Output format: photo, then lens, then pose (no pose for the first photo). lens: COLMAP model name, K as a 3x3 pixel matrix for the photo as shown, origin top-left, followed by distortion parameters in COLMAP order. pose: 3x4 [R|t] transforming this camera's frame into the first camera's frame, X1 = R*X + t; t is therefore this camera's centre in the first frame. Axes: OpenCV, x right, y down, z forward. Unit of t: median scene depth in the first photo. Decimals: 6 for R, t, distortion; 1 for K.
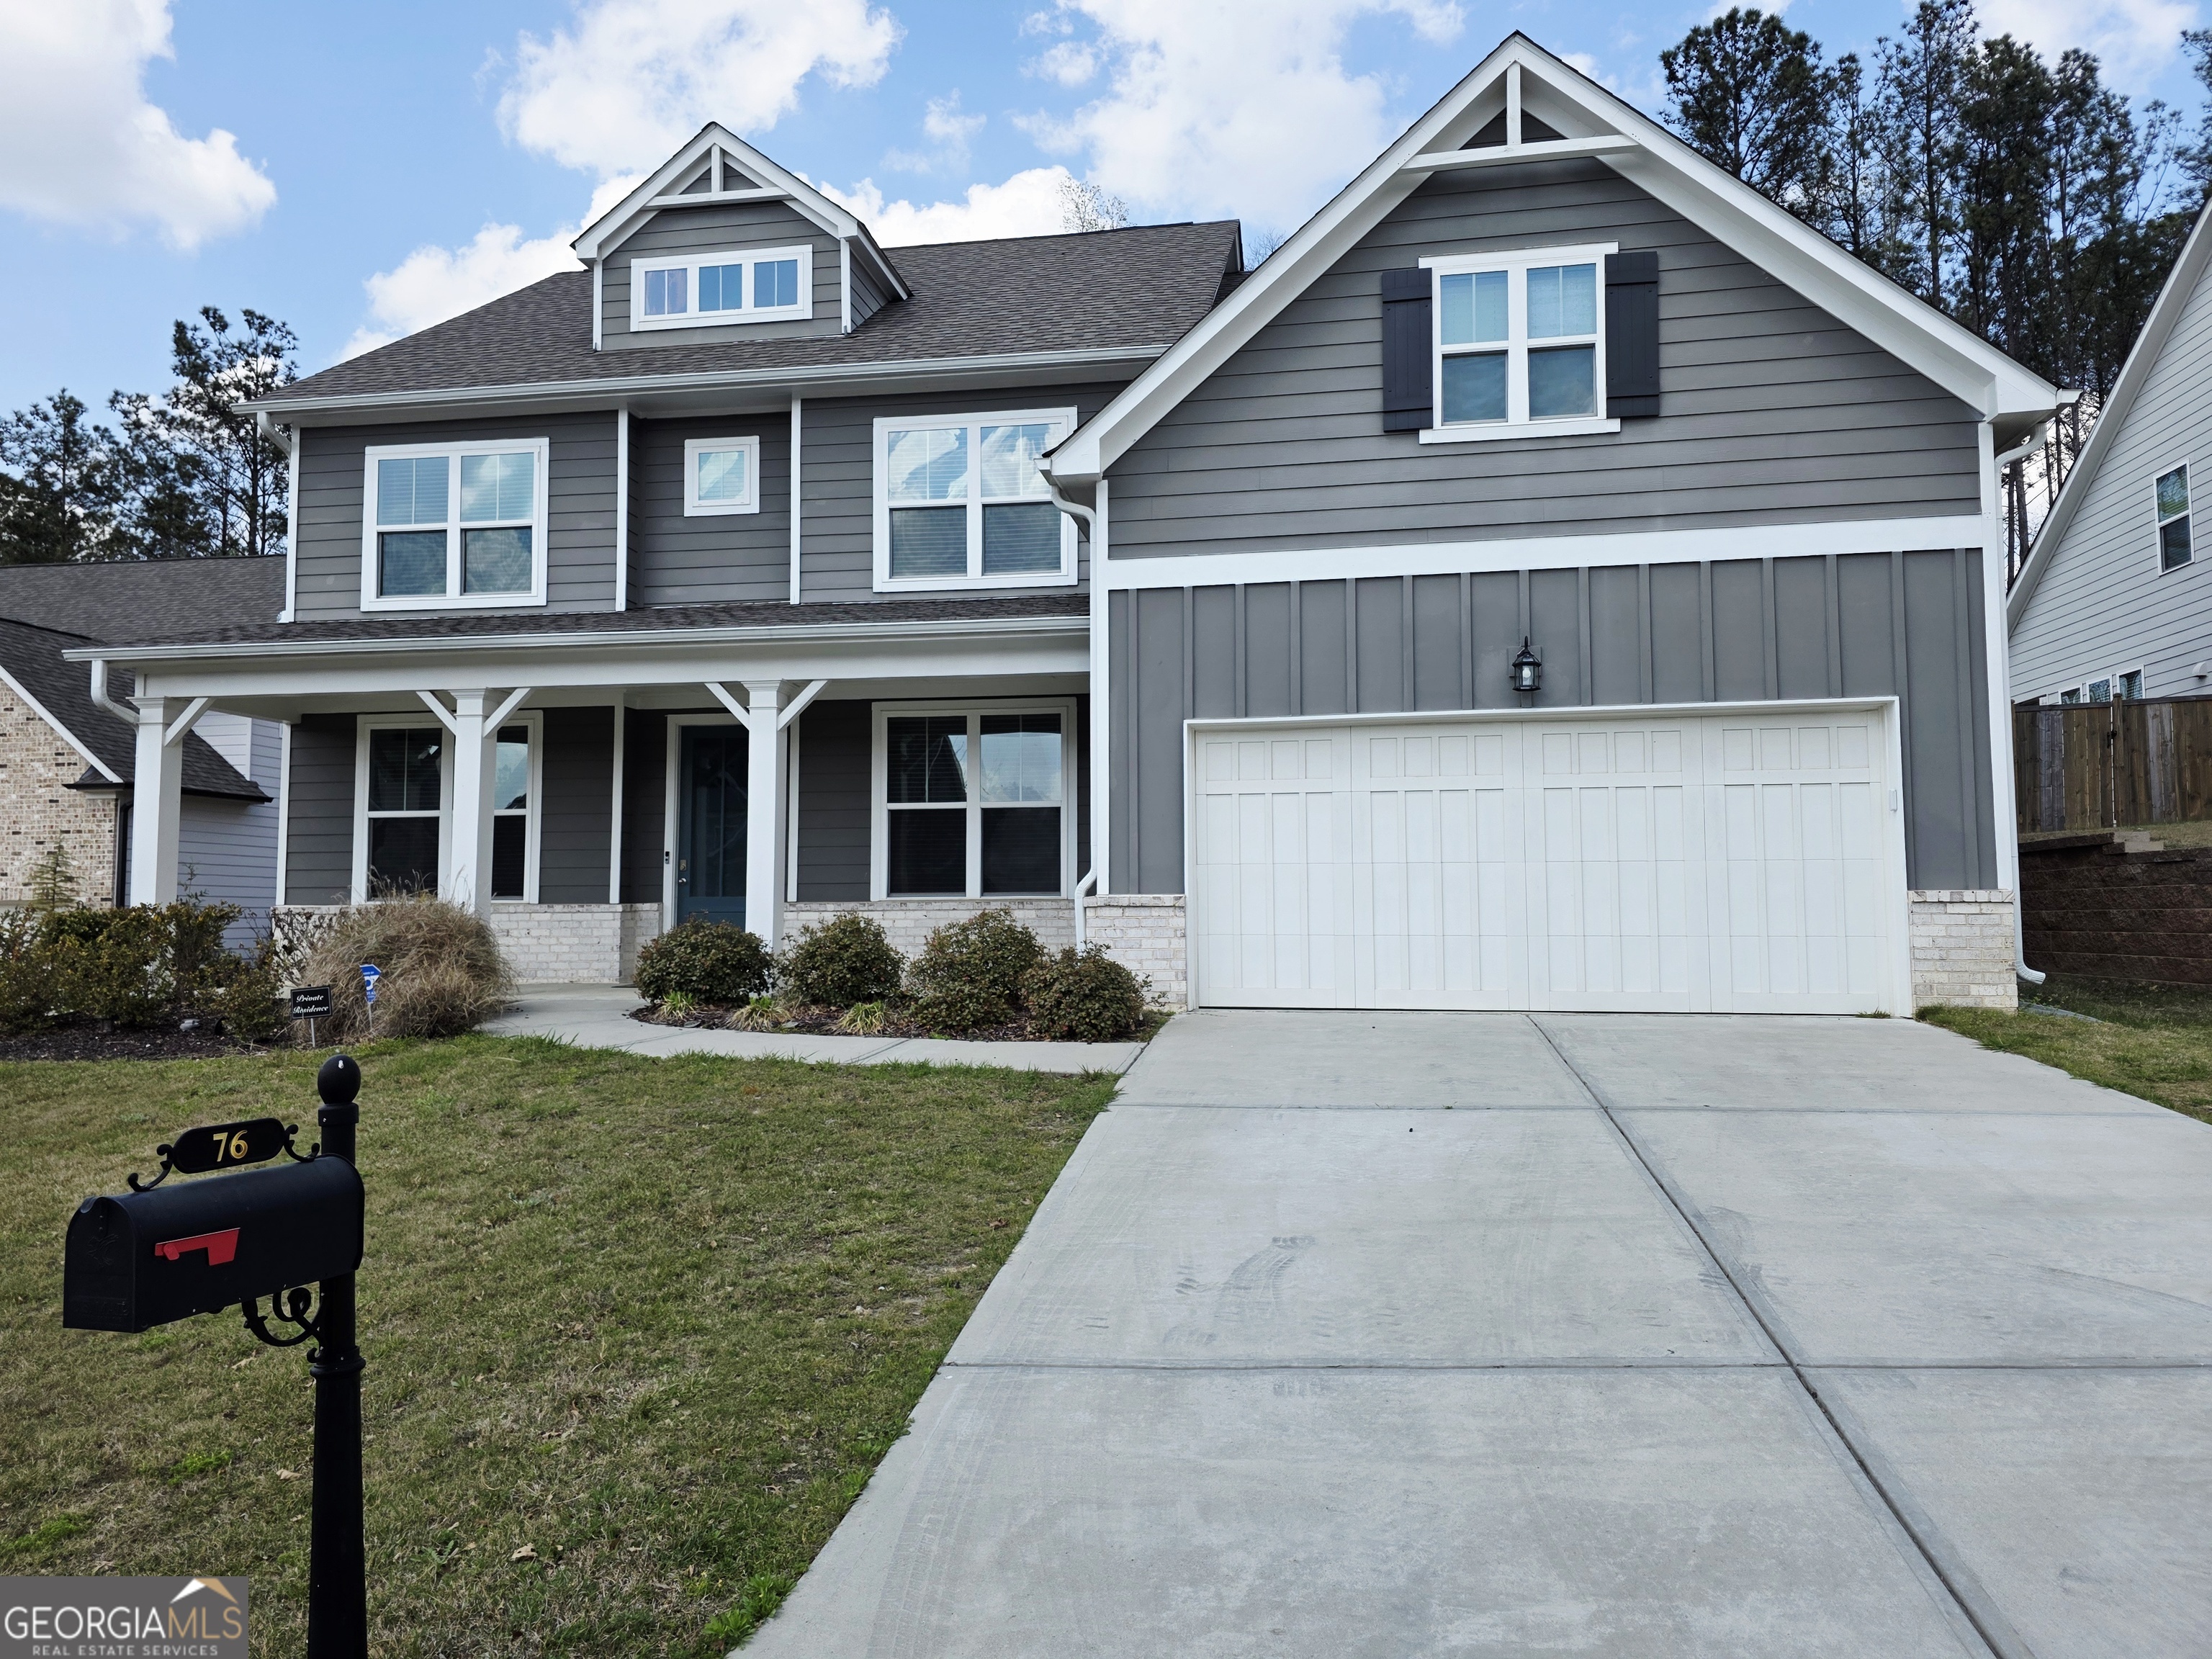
lens RADIAL K [[1509.0, 0, 1085.7], [0, 1509.0, 823.2], [0, 0, 1]] dist [0.073127, -0.063415]
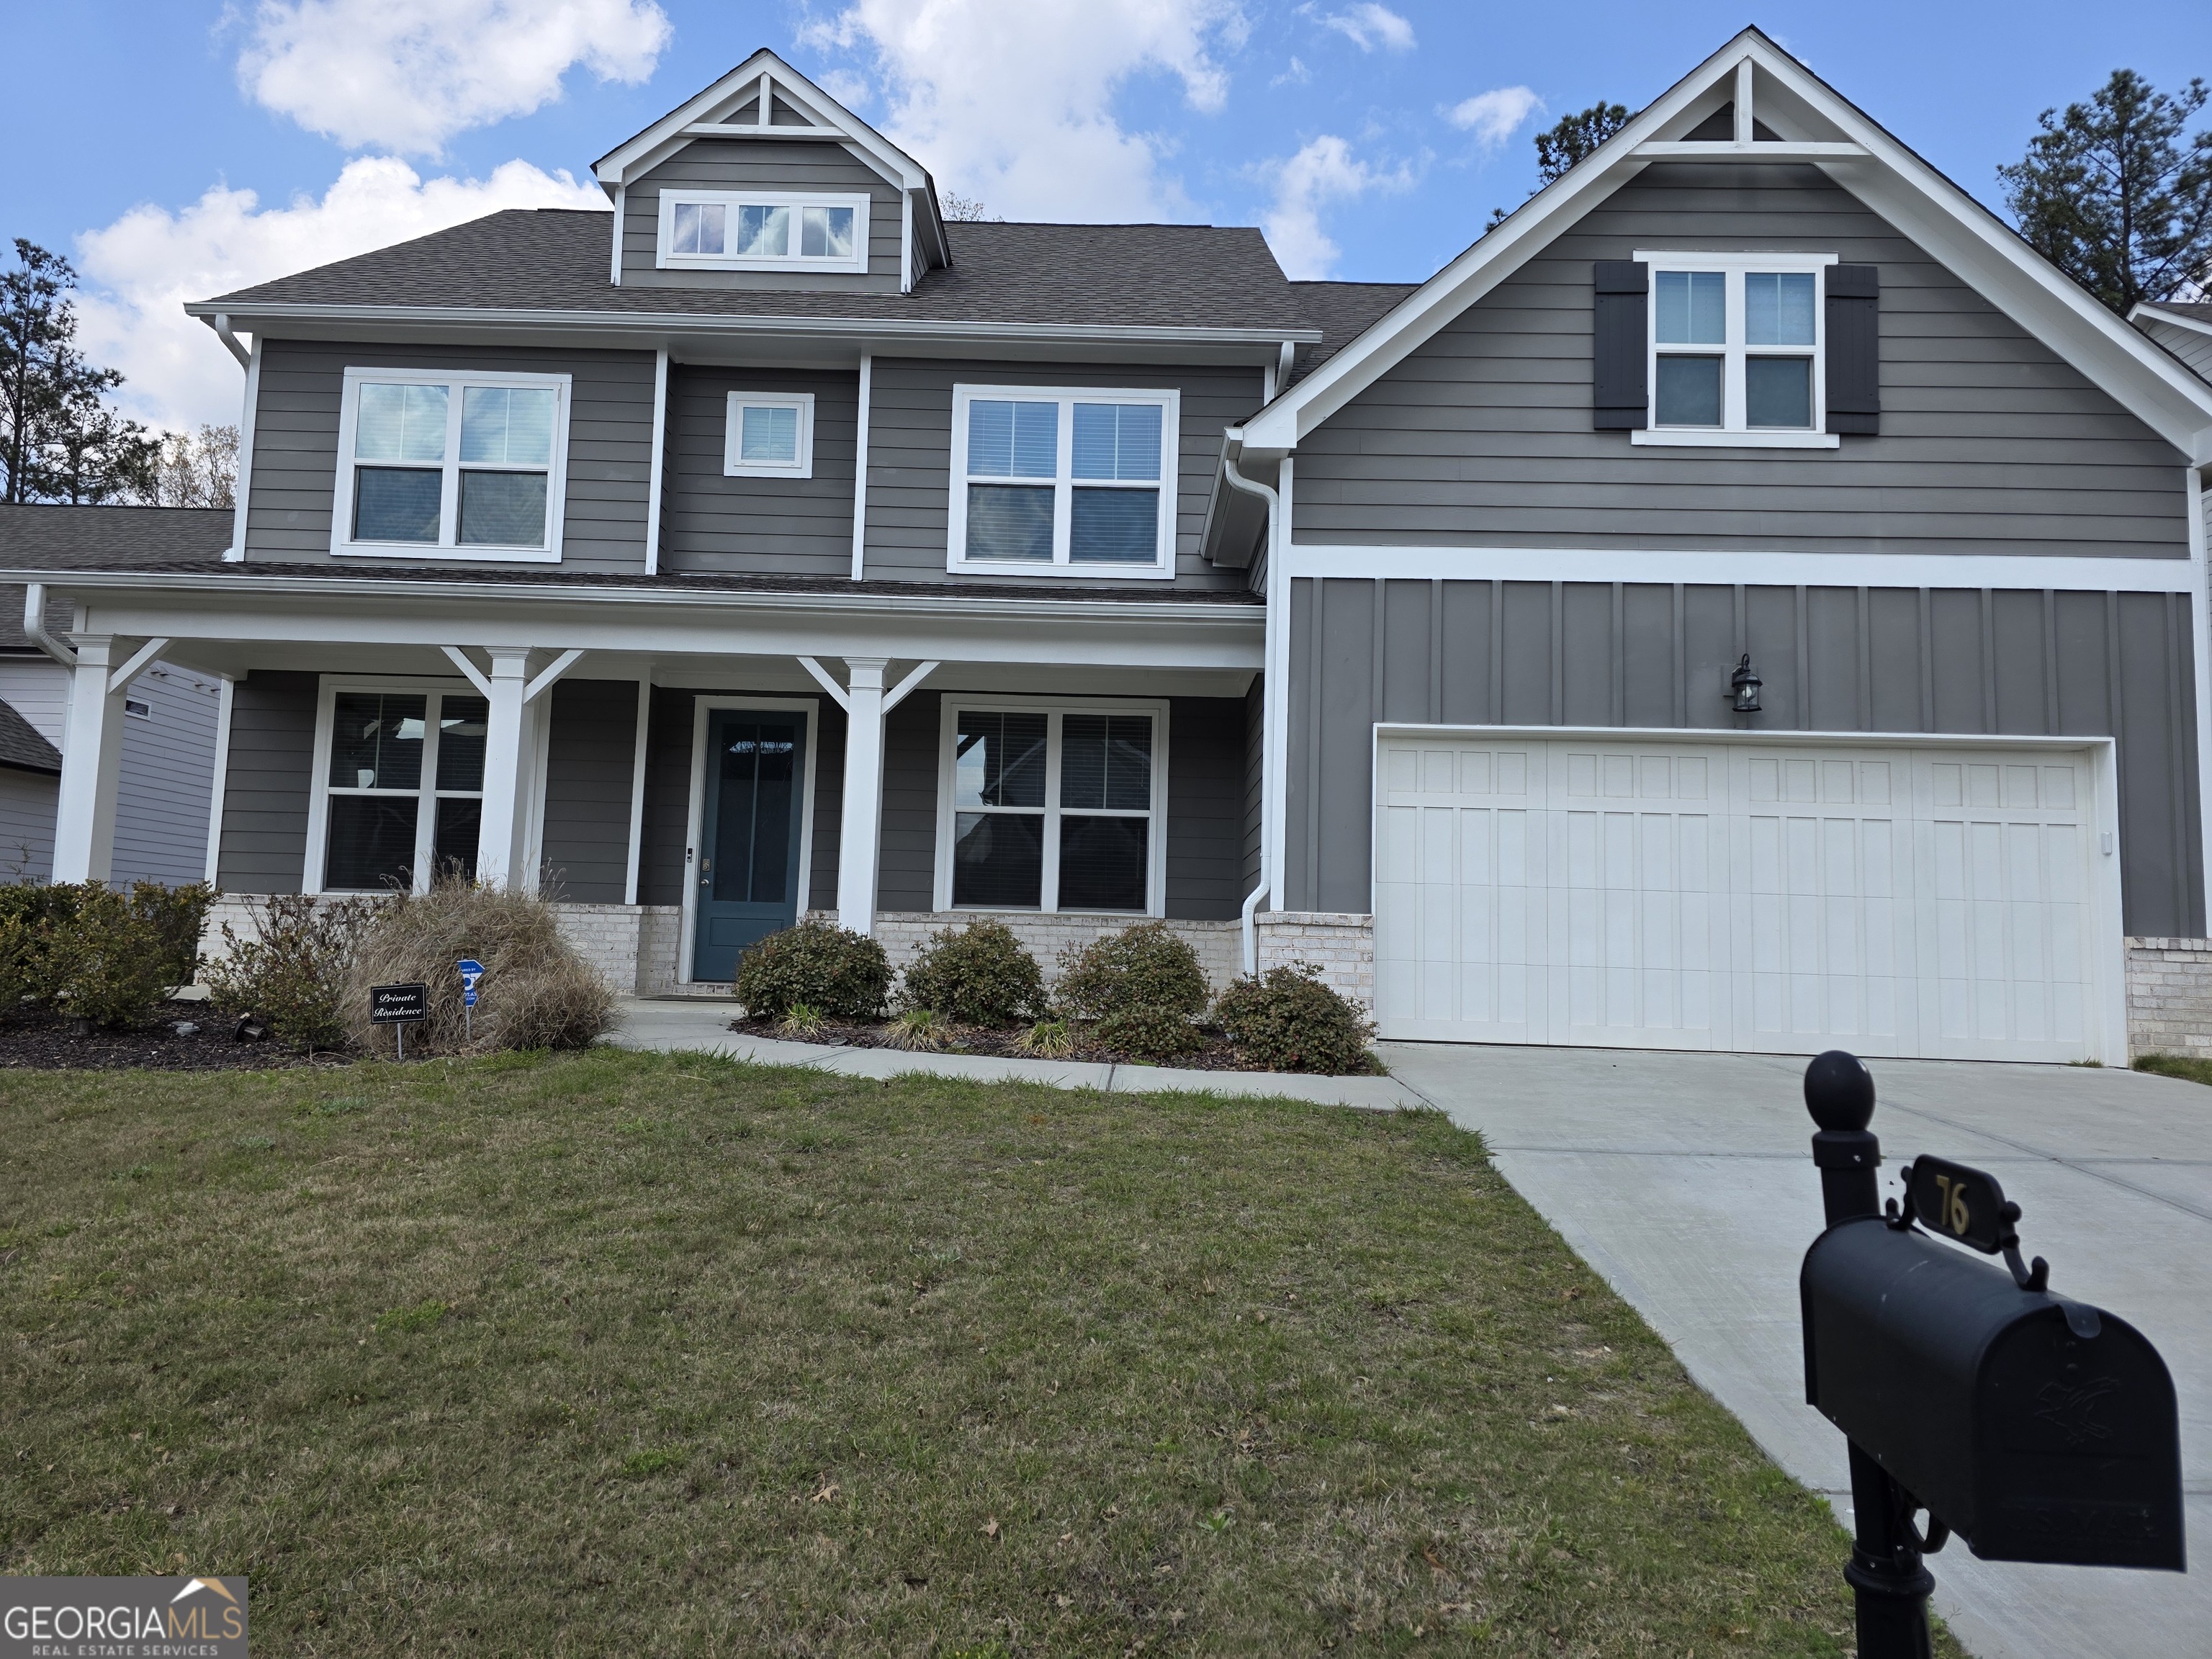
lens RADIAL K [[1509.0, 0, 1088.8], [0, 1509.0, 818.9], [0, 0, 1]] dist [0.073127, -0.063415]
pose [[0.987545, 0.046664, 0.150256, -0.236881], [-0.042505, 0.998622, -0.030776, 0.024590], [-0.151485, 0.024006, 0.988168, 0.118549]]
